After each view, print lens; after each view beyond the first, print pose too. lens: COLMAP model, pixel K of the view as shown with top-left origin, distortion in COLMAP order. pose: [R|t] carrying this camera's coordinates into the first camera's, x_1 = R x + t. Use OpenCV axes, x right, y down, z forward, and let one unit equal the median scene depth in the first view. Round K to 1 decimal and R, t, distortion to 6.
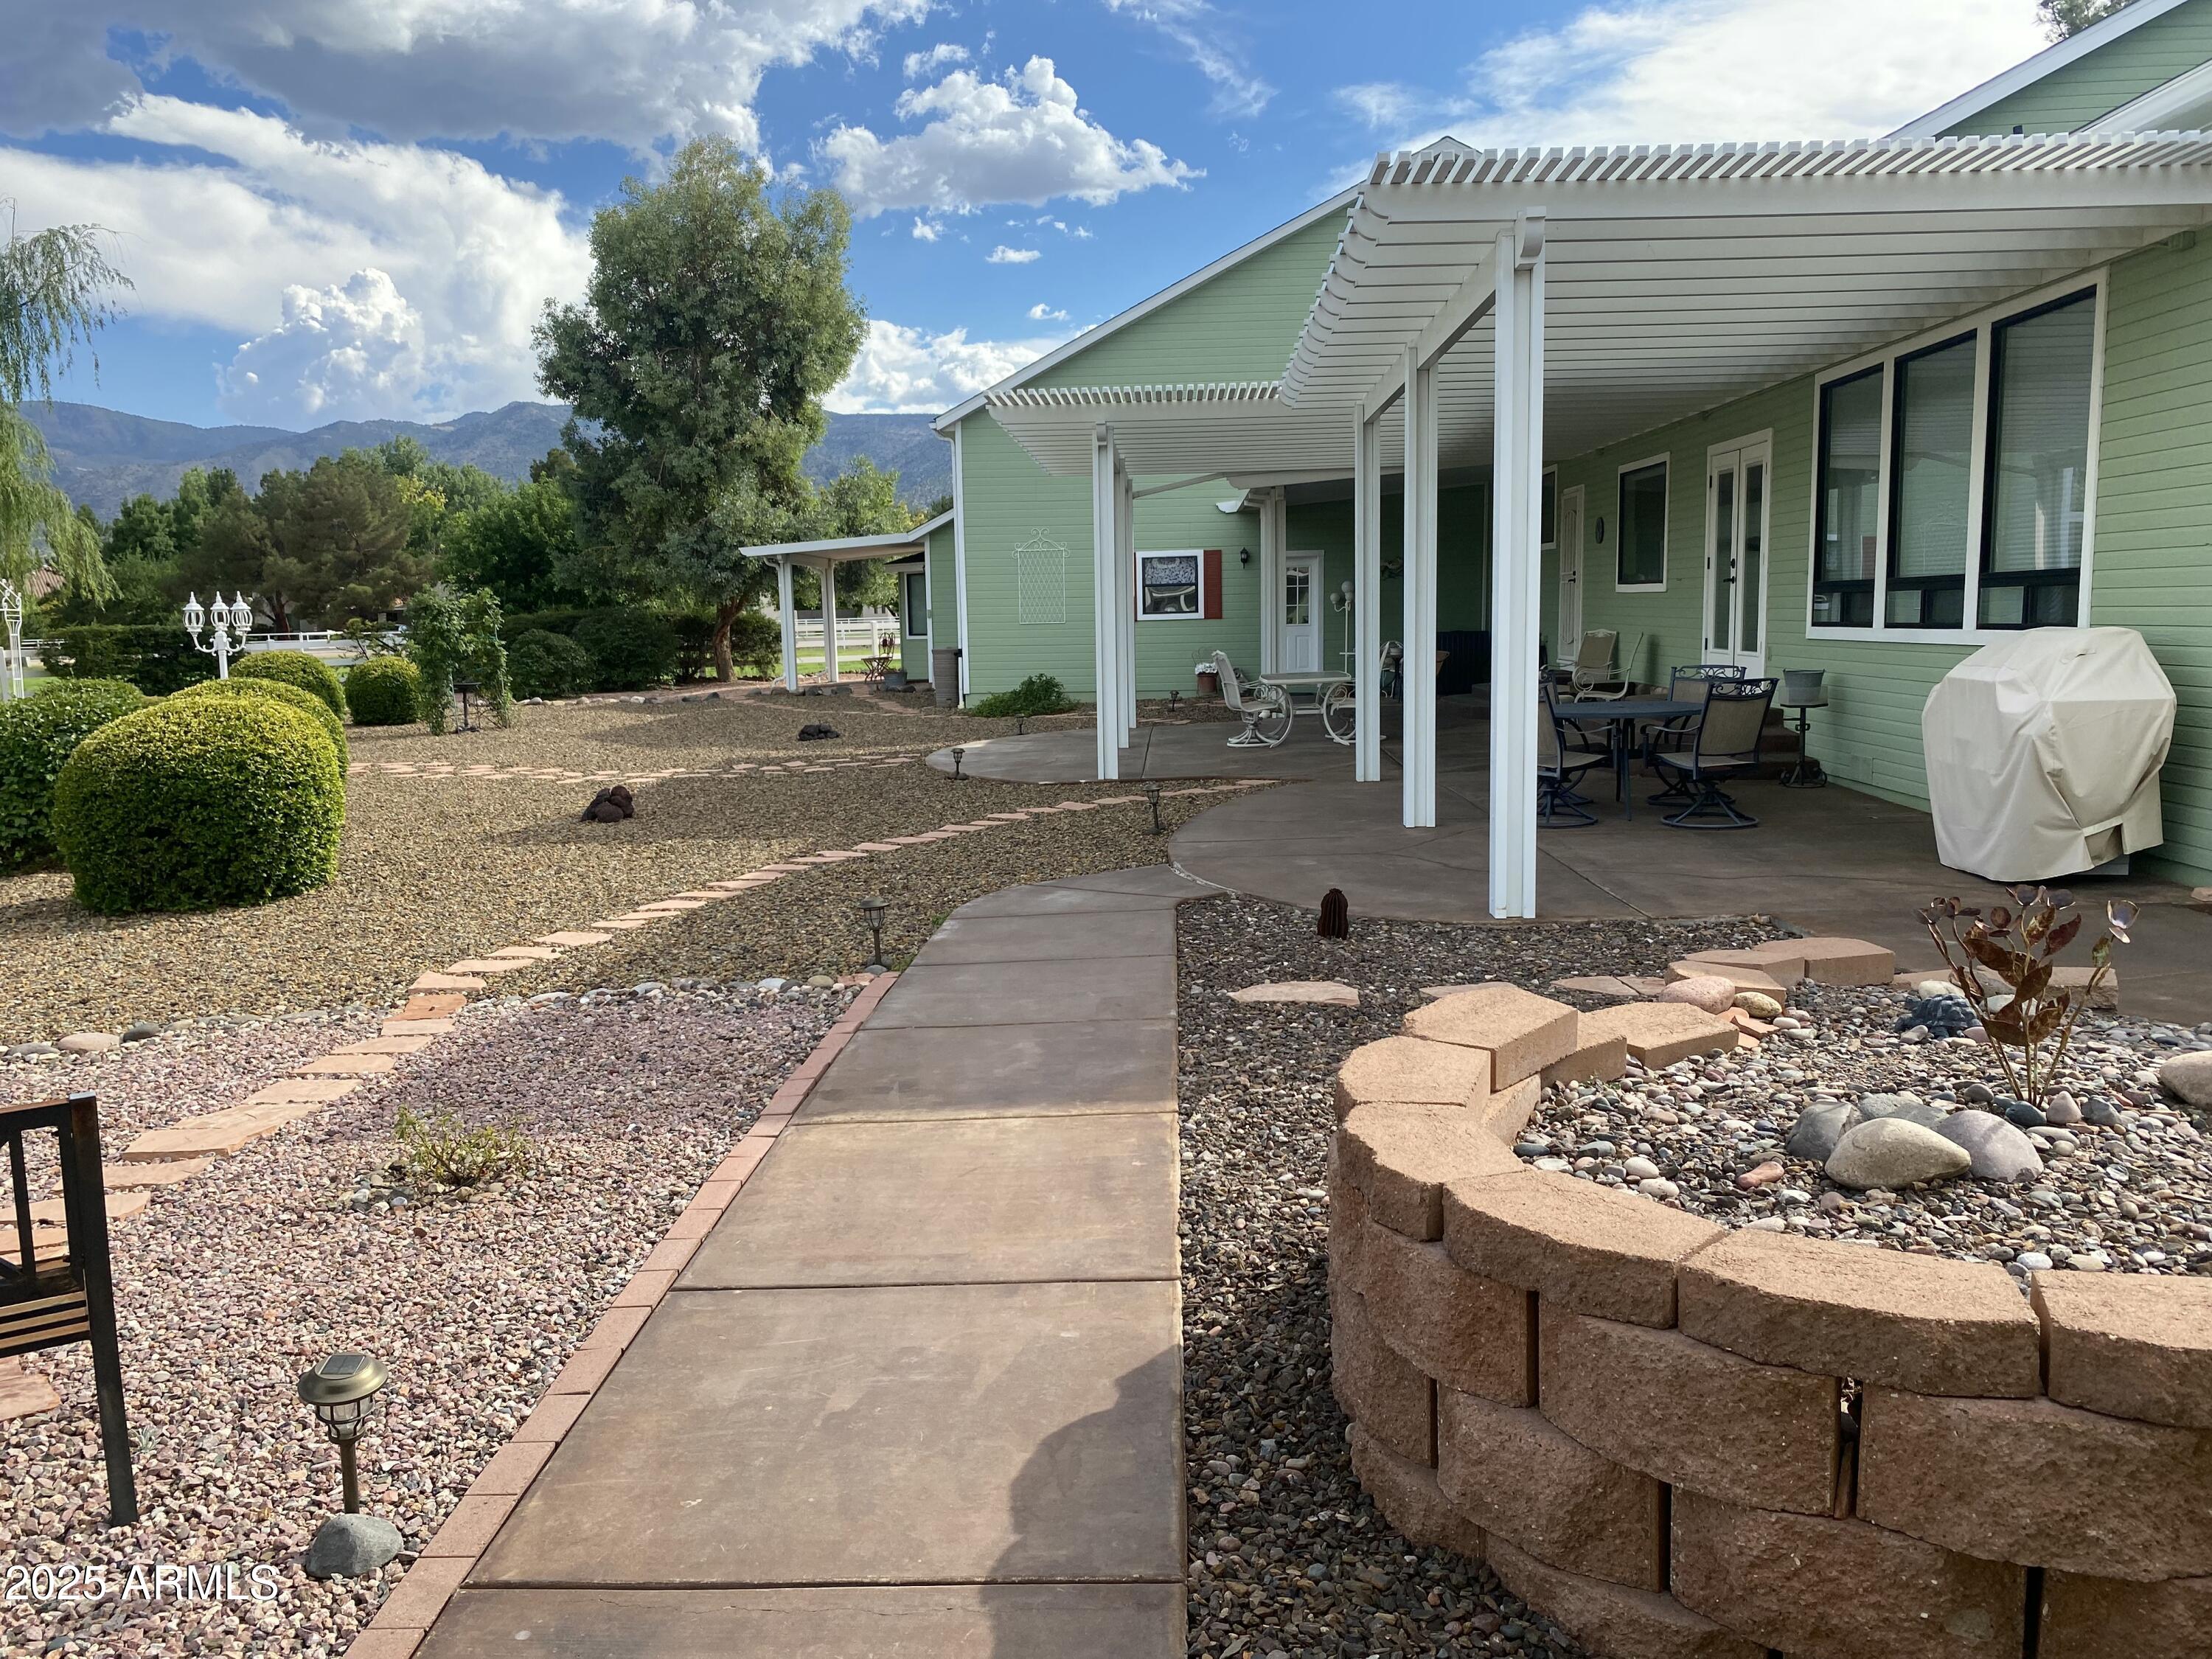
lens RADIAL K [[1700.4, 0, 1122.8], [0, 1700.4, 824.0], [0, 0, 1]] dist [0.038736, -0.049854]
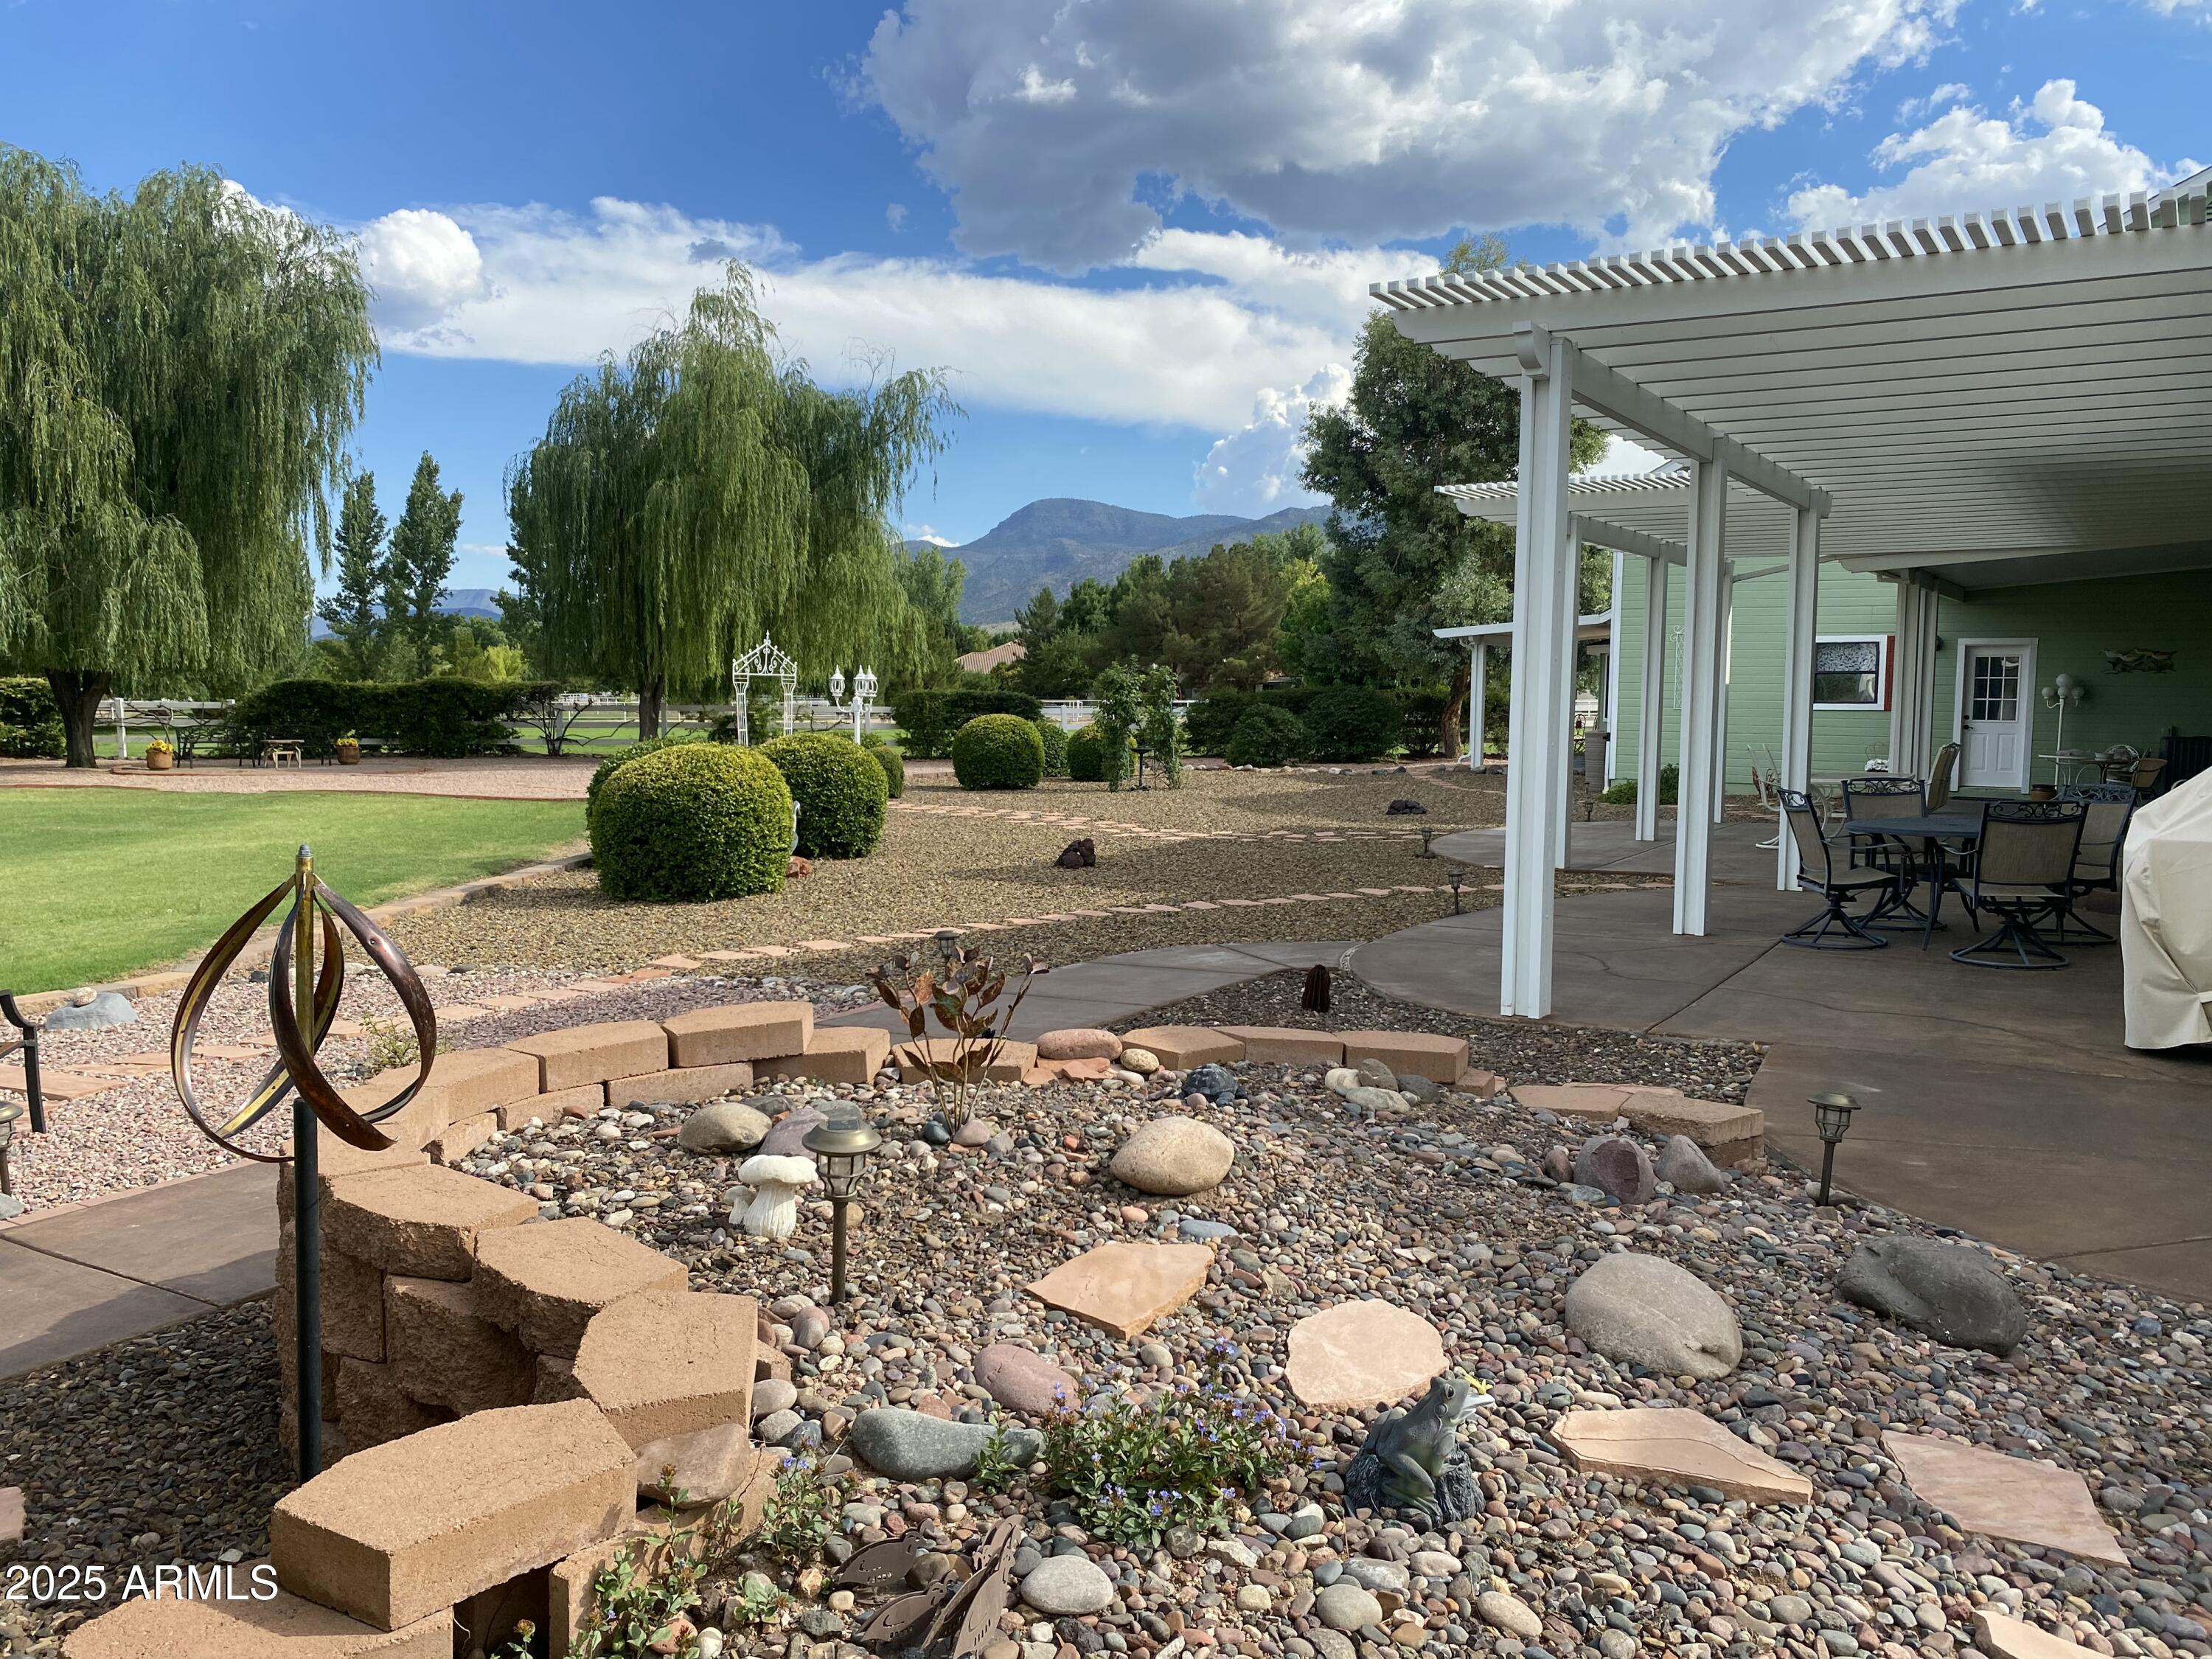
lens RADIAL K [[1700.4, 0, 1078.4], [0, 1700.4, 840.9], [0, 0, 1]] dist [0.038736, -0.049854]
pose [[0.861858, 0.070812, -0.502183, 0.116481], [-0.088231, 0.996040, -0.010973, -0.003191], [0.499417, 0.053765, 0.864692, 0.000404]]
